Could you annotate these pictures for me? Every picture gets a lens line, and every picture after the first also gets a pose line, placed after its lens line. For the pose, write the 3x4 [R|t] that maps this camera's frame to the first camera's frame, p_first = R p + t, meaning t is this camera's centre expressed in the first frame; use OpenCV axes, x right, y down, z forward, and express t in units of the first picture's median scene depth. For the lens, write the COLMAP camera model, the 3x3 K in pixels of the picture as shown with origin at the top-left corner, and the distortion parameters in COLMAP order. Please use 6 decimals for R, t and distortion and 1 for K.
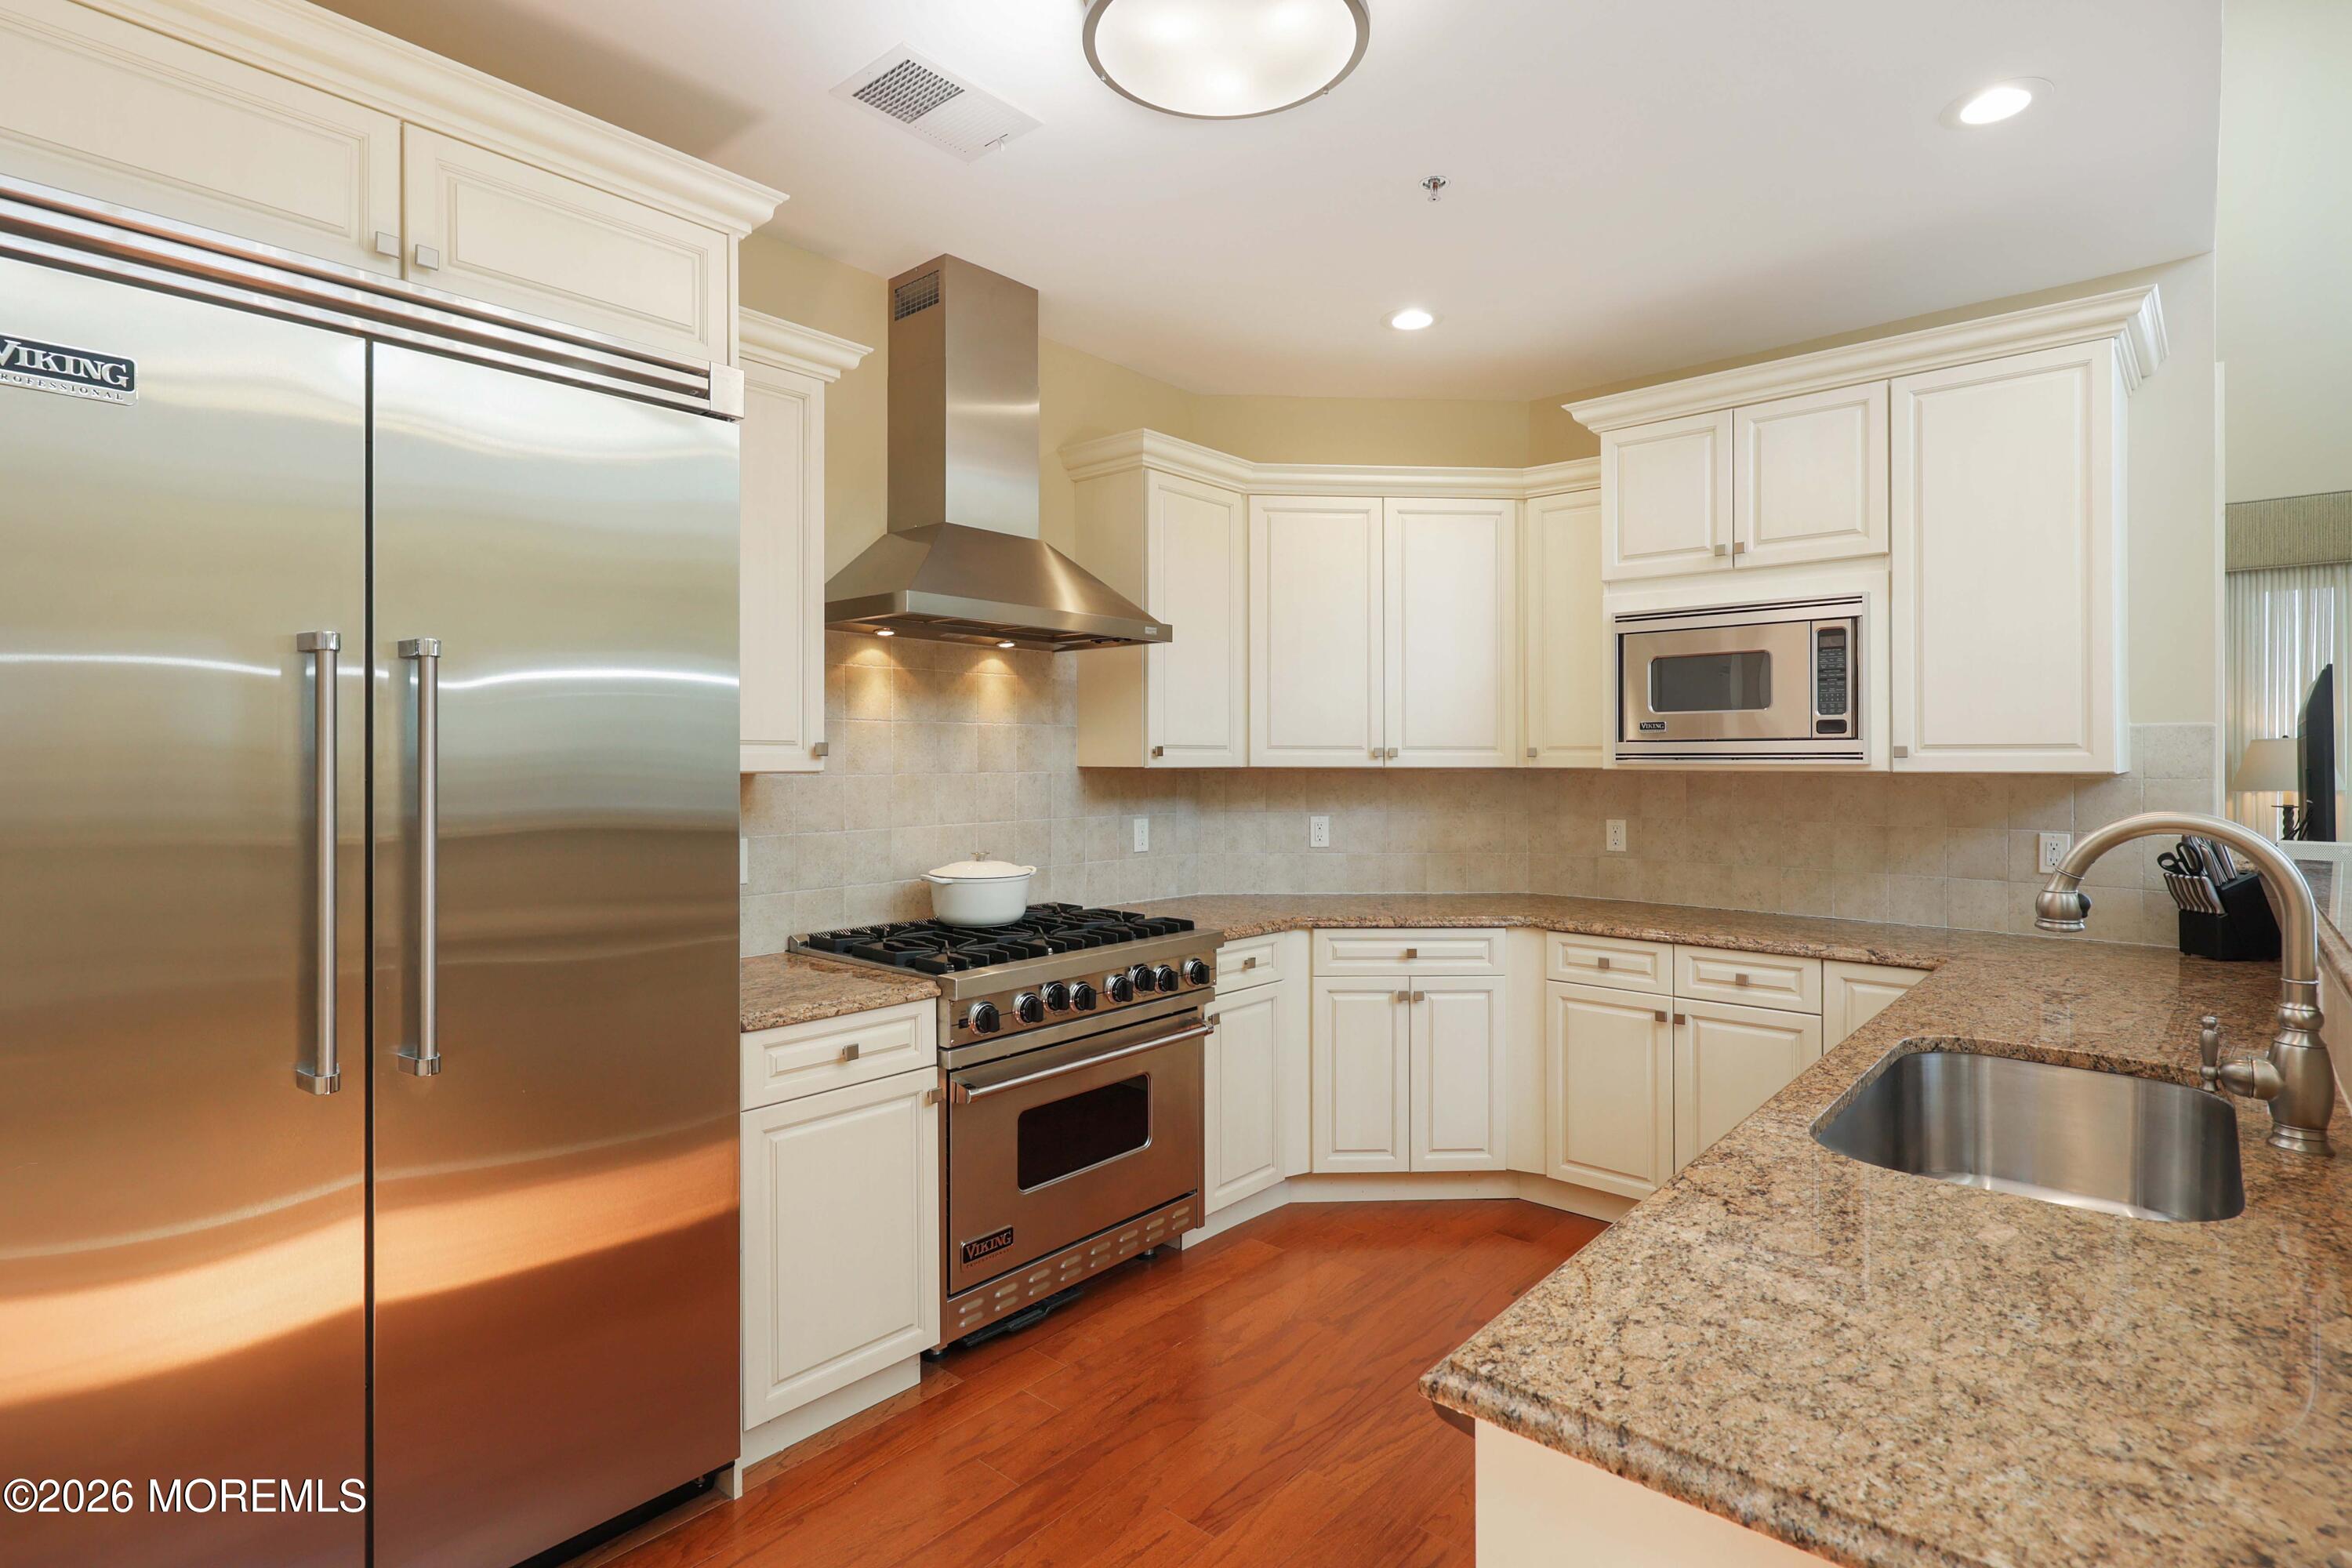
lens RADIAL K [[1164.1, 0, 1161.2], [0, 1164.1, 735.4], [0, 0, 1]] dist [-0.000175, 0.000253]
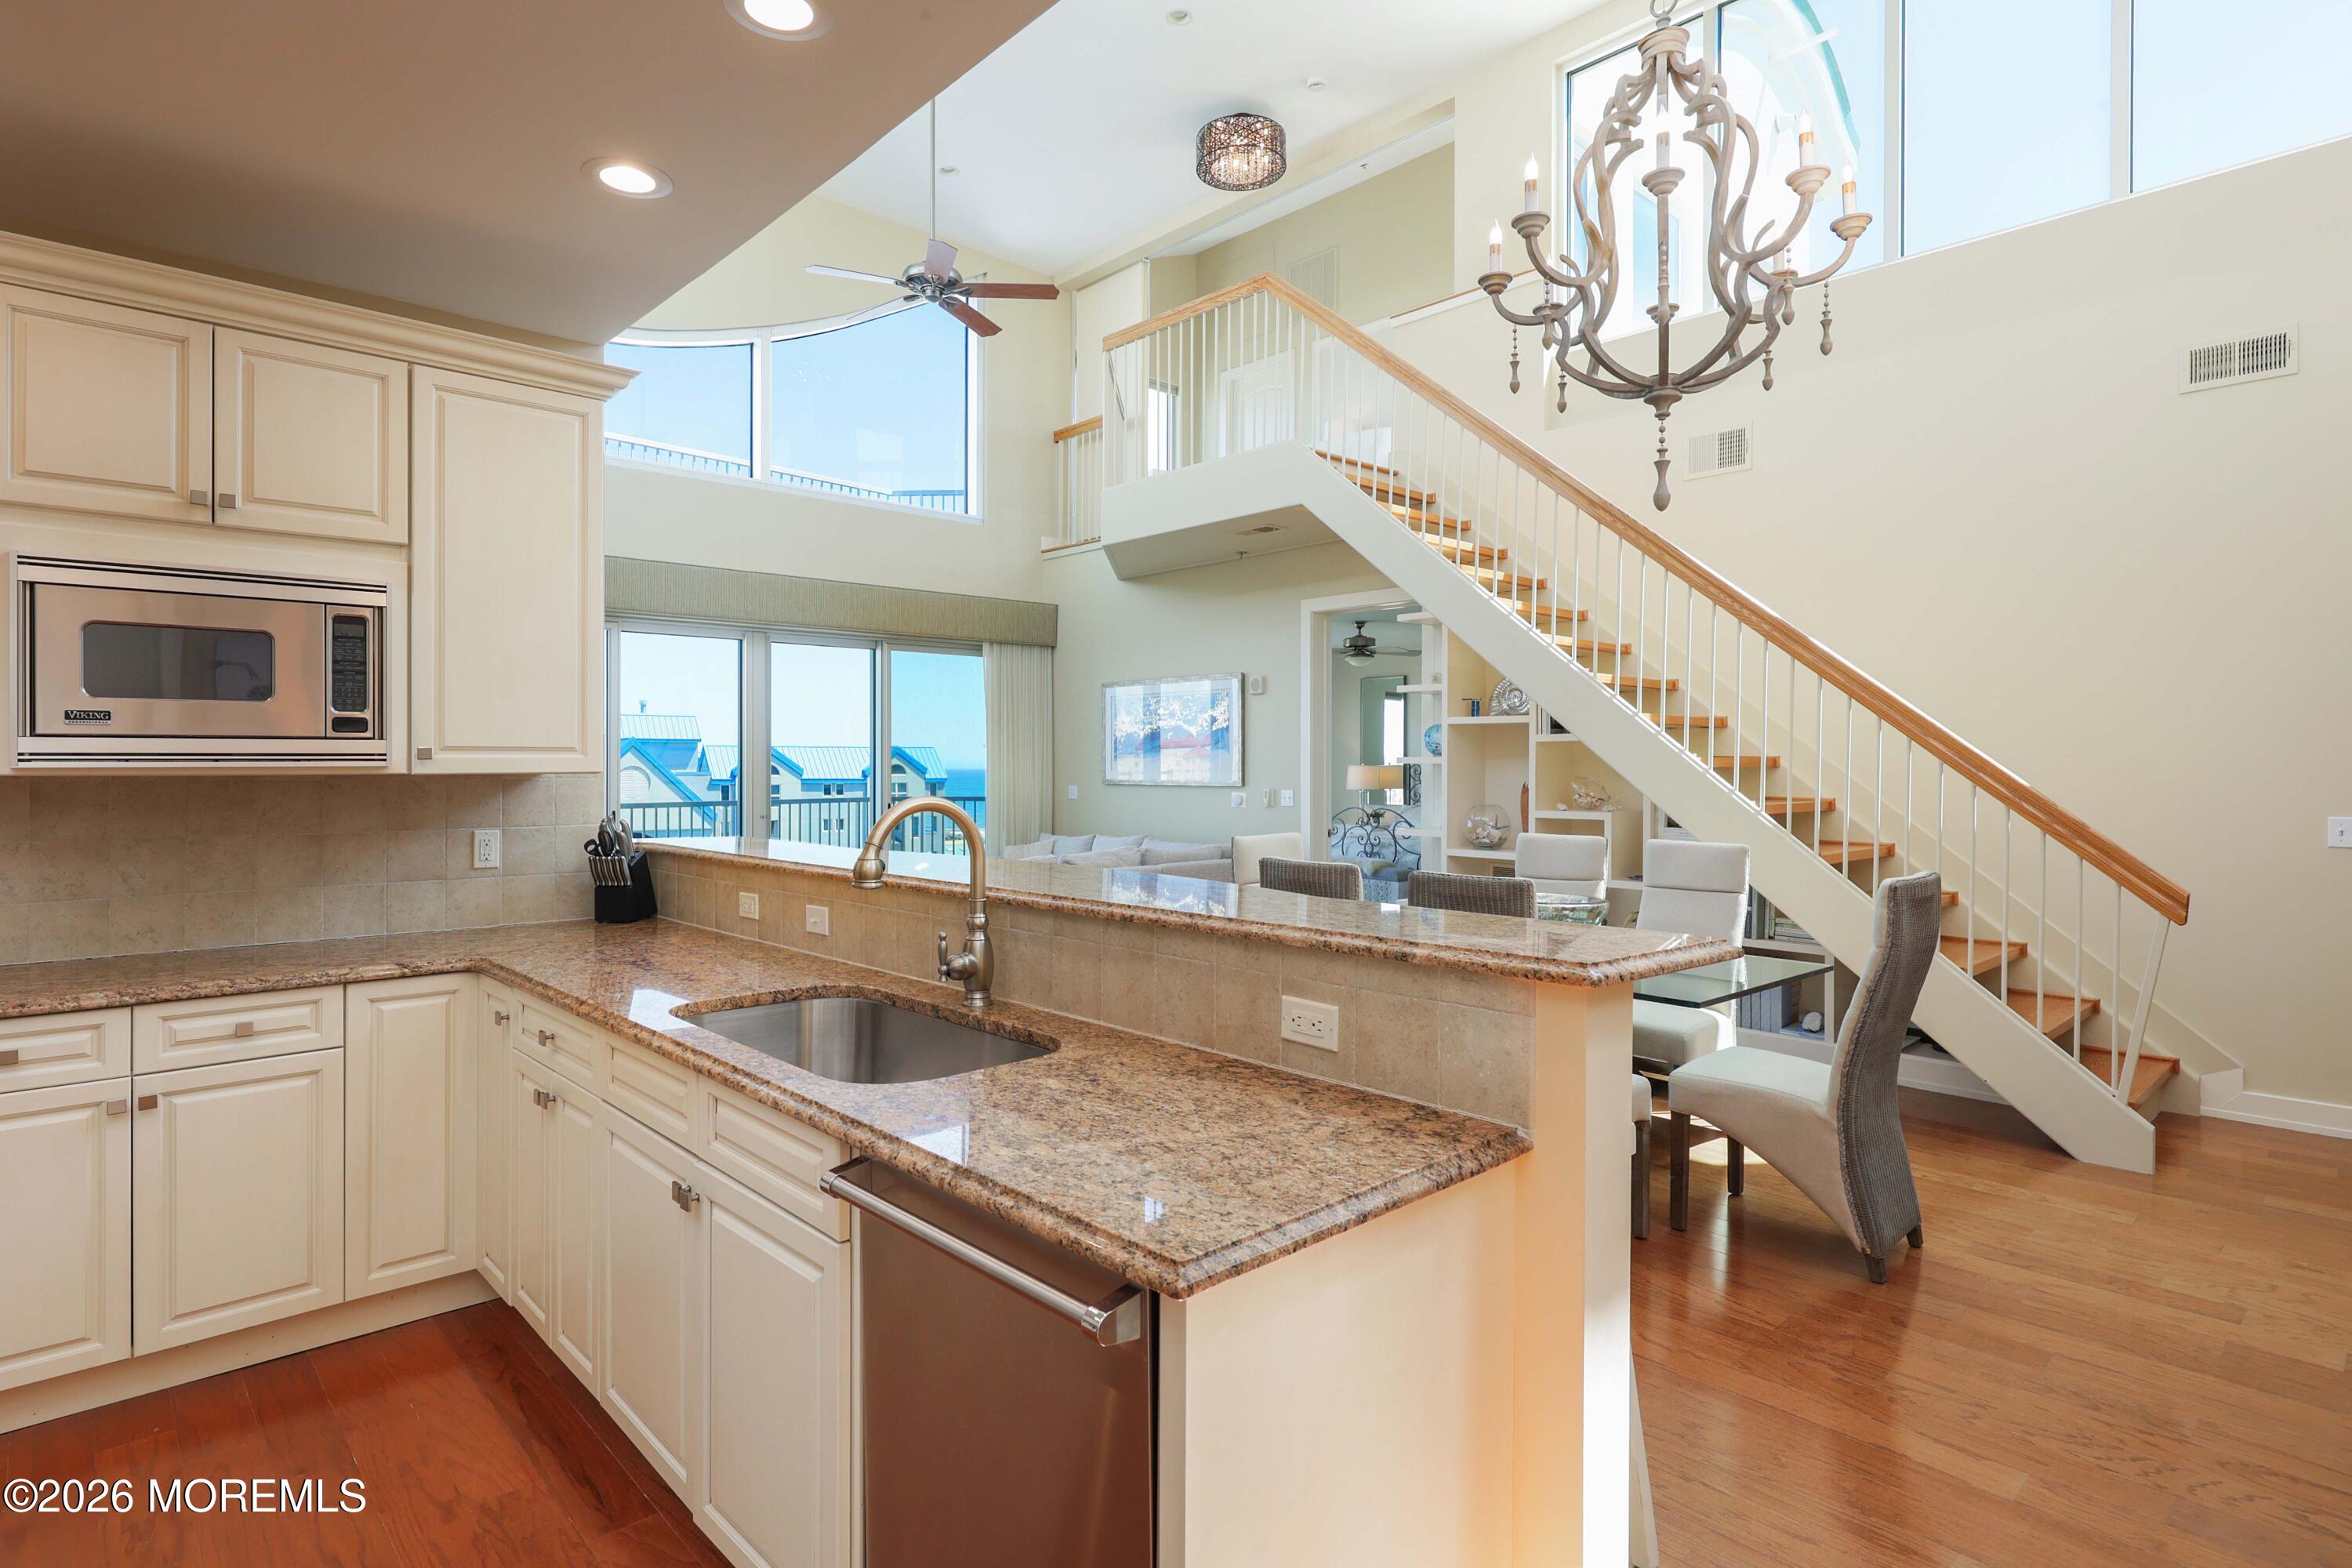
lens RADIAL K [[1193.5, 0, 1199.3], [0, 1193.5, 757.2], [0, 0, 1]] dist [0.001980, 0.000508]
pose [[0.080233, 0.003957, 0.996768, -0.281618], [-0.019671, 0.999804, -0.002385, 0.006392], [-0.996582, -0.019416, 0.080295, 0.258371]]
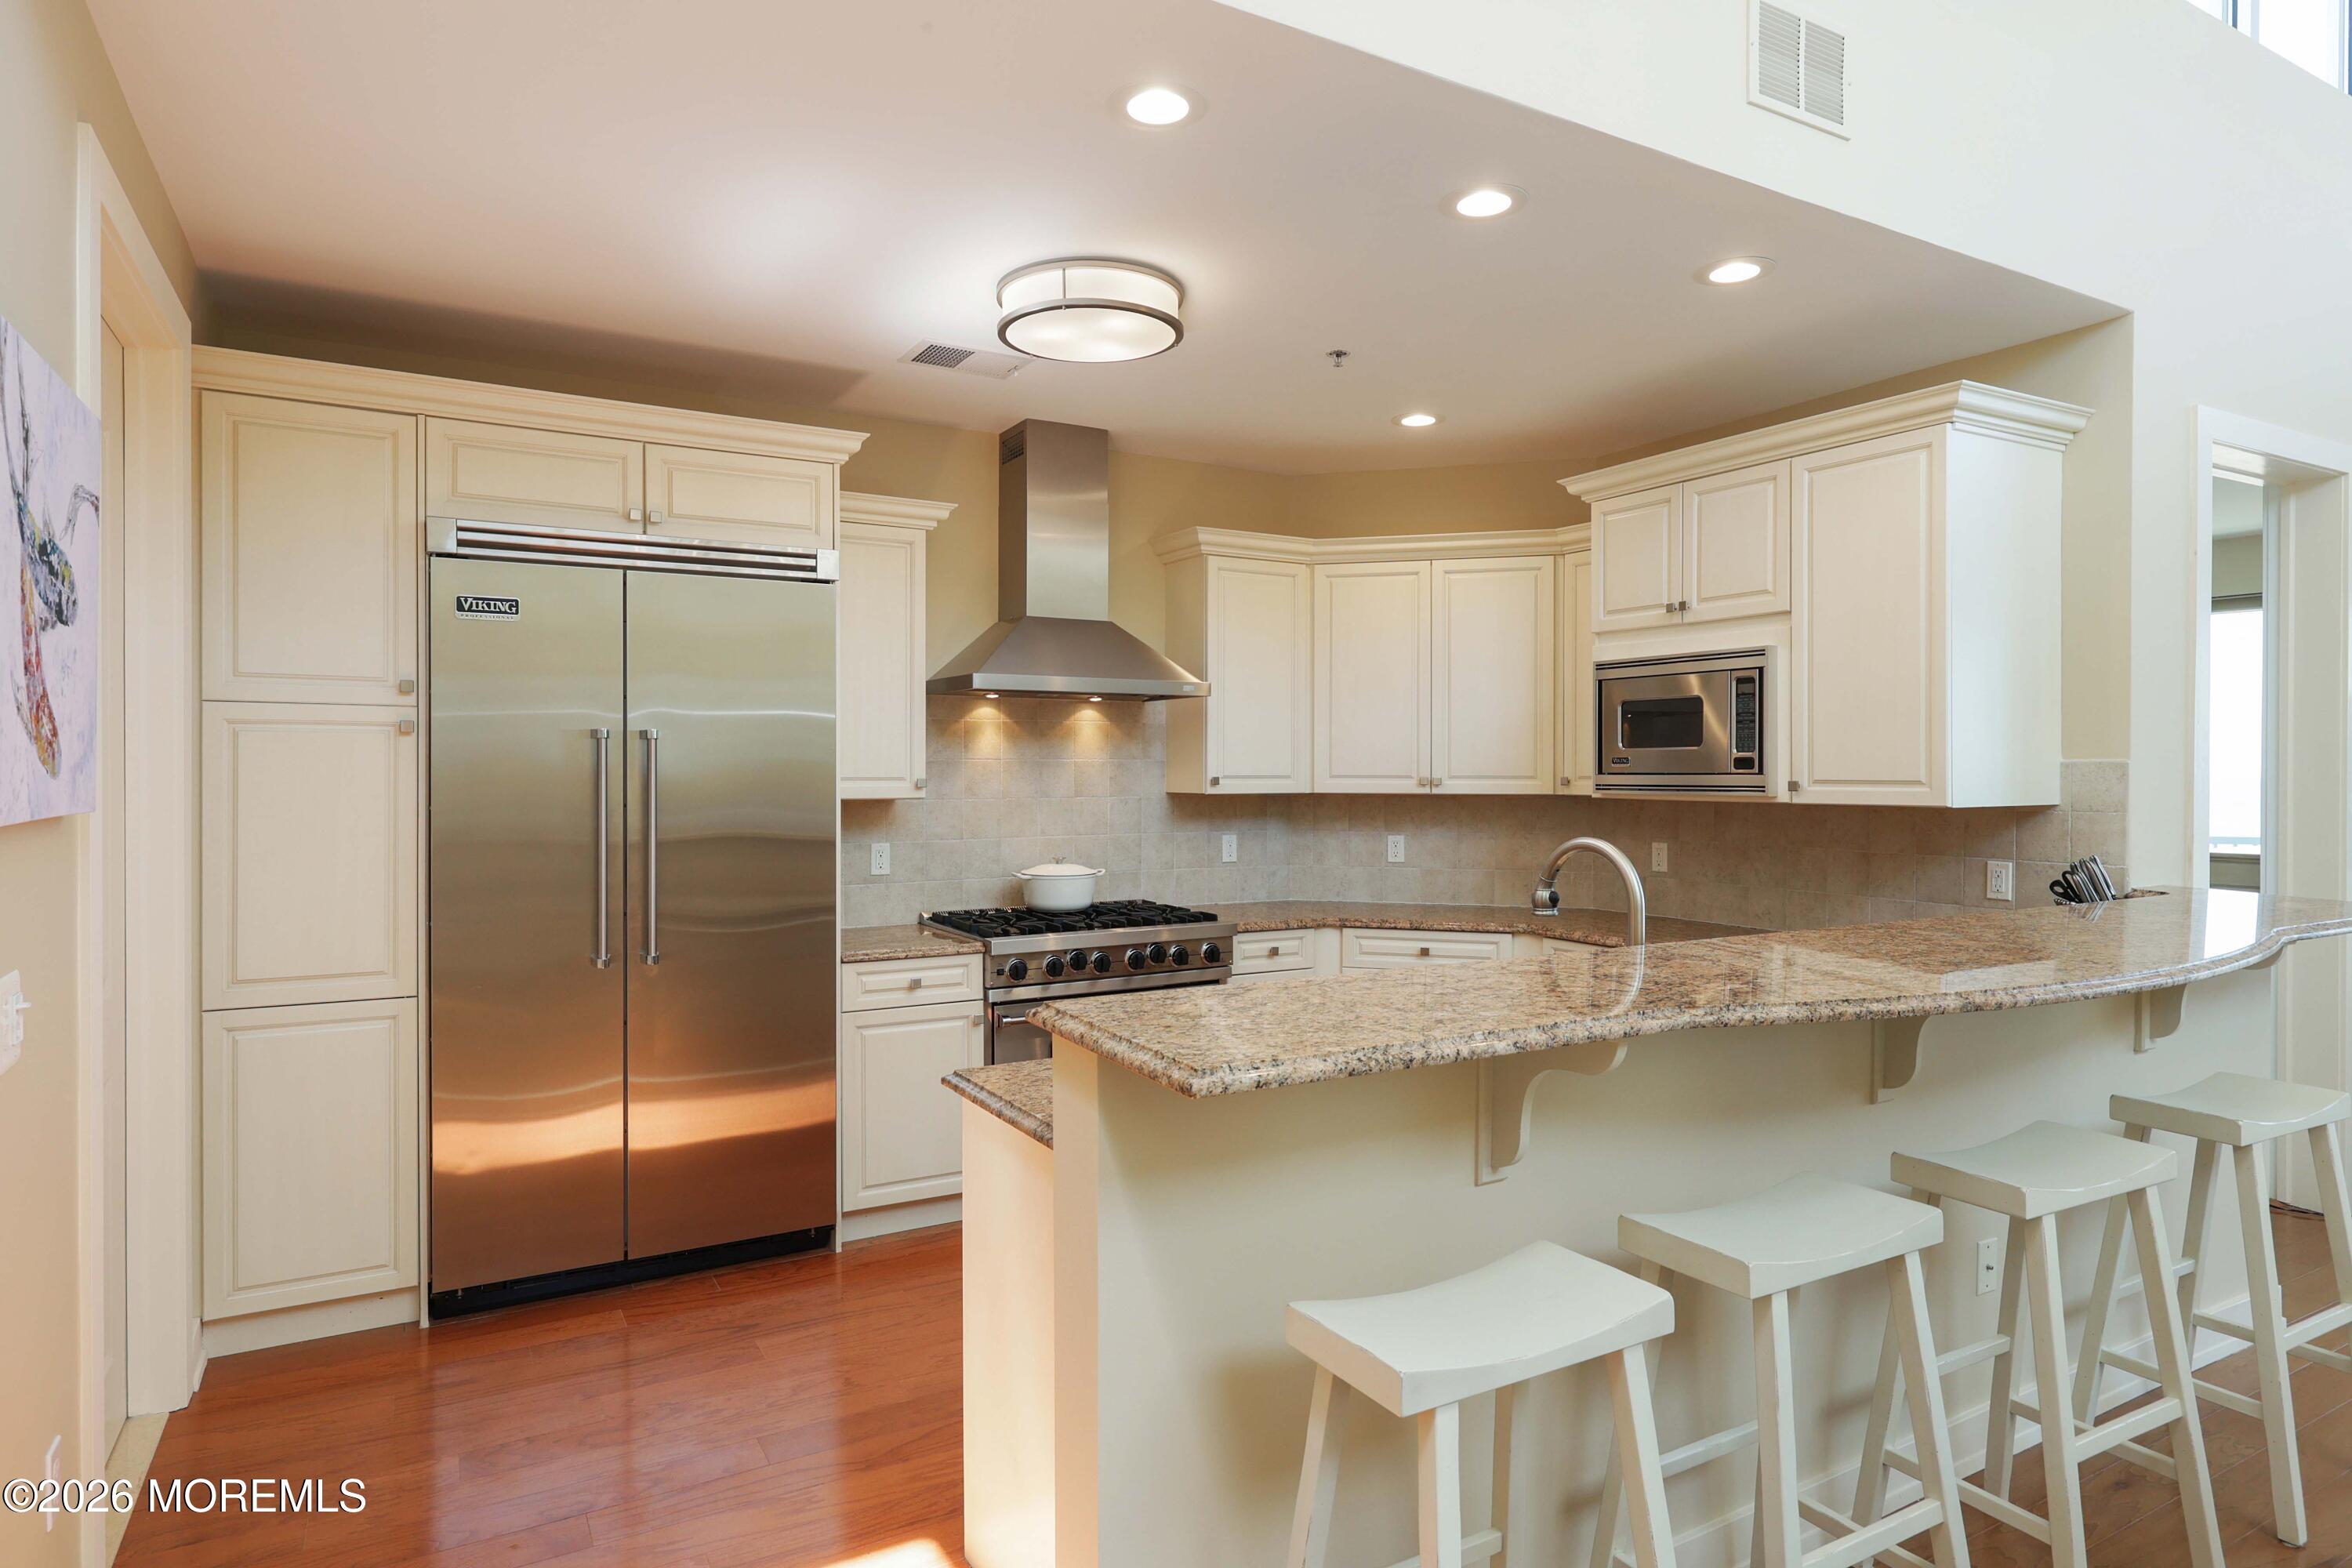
lens RADIAL K [[1310.9, 0, 1177.3], [0, 1310.9, 730.5], [0, 0, 1]] dist [0.007000, 0.001450]
pose [[0.951115, -0.009160, -0.308702, 0.426288], [0.006481, 0.999932, -0.009702, -0.029438], [0.308769, 0.007227, 0.951109, -0.382697]]
